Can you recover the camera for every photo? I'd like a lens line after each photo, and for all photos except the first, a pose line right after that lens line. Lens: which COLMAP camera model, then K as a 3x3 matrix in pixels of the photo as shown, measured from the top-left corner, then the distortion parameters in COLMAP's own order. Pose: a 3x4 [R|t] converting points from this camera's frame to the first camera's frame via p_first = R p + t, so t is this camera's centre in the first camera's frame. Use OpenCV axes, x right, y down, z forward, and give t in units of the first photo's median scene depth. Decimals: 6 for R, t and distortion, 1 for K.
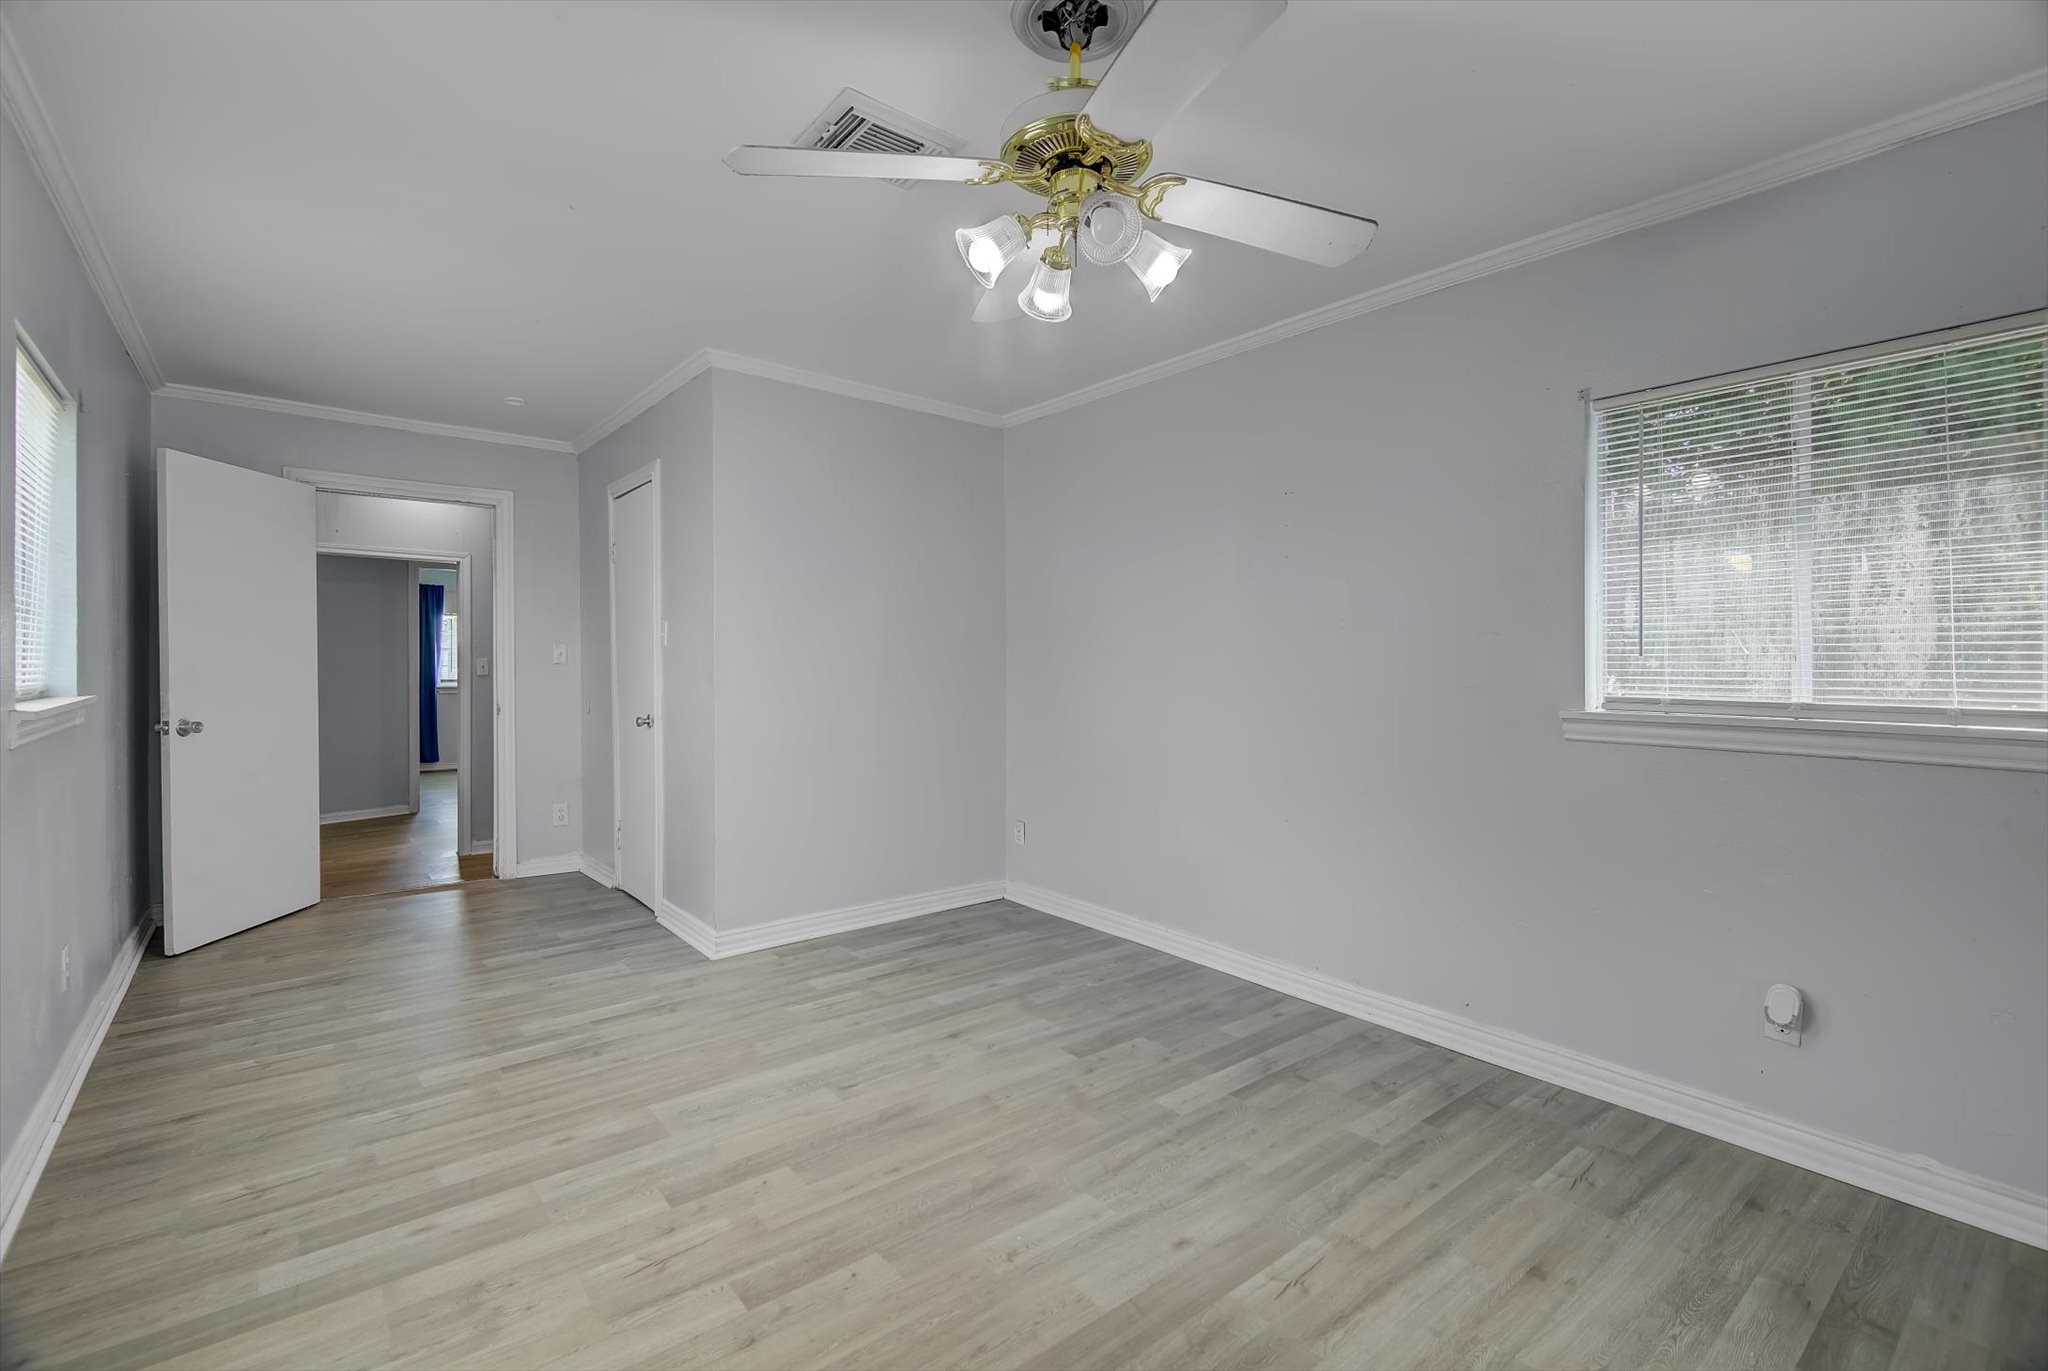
lens RADIAL K [[906.7, 0, 1013.0], [0, 906.7, 676.6], [0, 0, 1]] dist [0.001746, 0.000563]
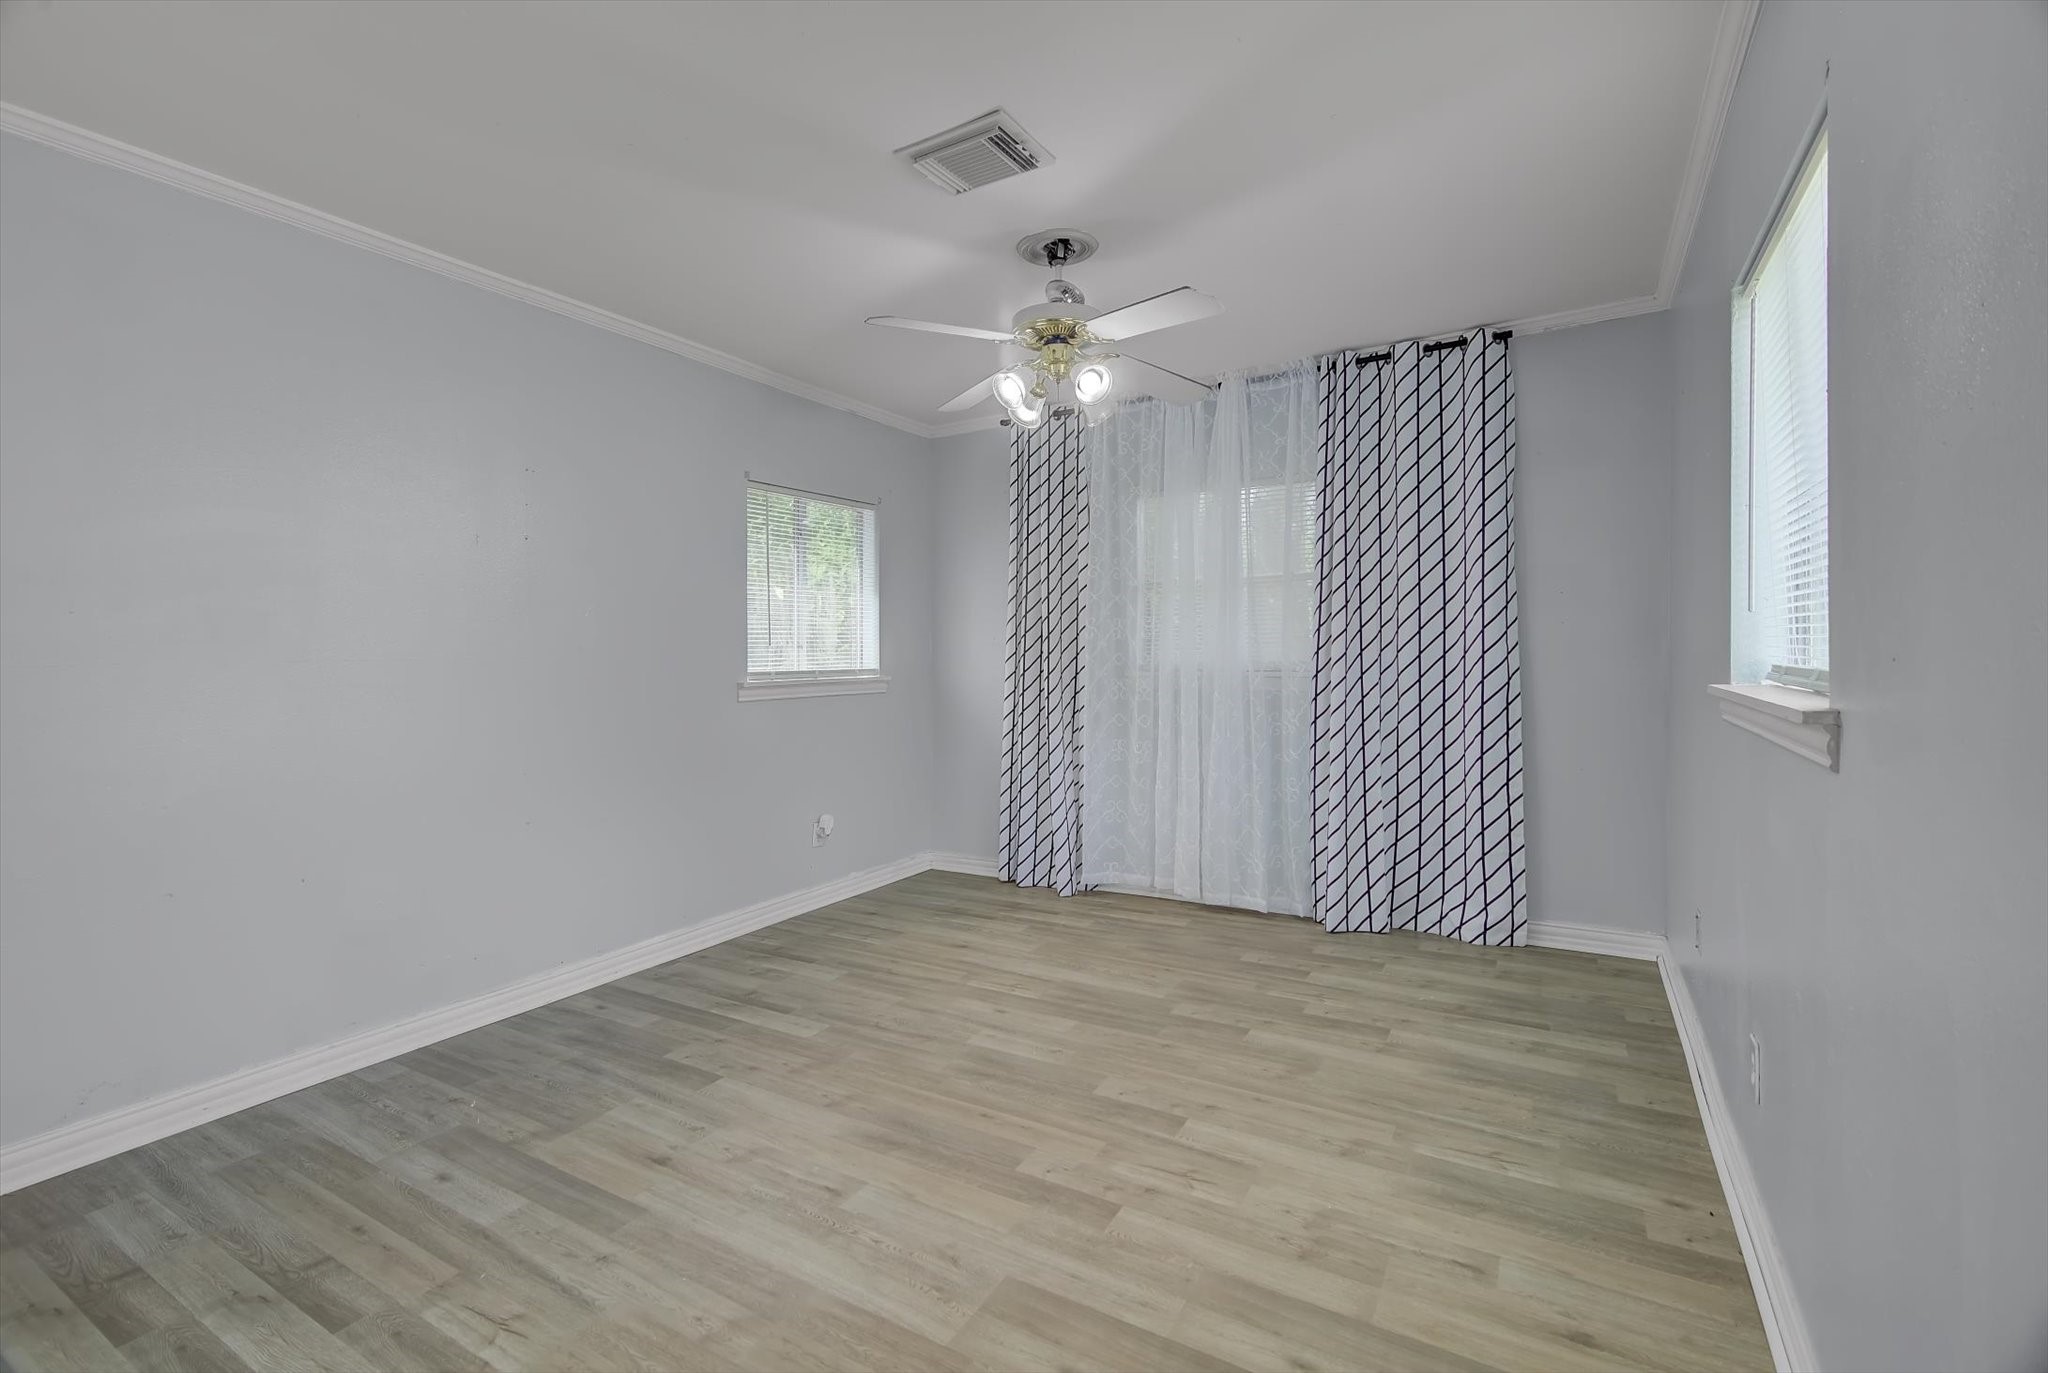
lens RADIAL K [[906.7, 0, 1014.9], [0, 906.7, 674.0], [0, 0, 1]] dist [0.001746, 0.000563]
pose [[-0.342403, -0.023323, 0.939263, -1.005420], [0.026453, 0.999056, 0.034451, -0.016627], [-0.939181, 0.036642, -0.341463, 1.154334]]
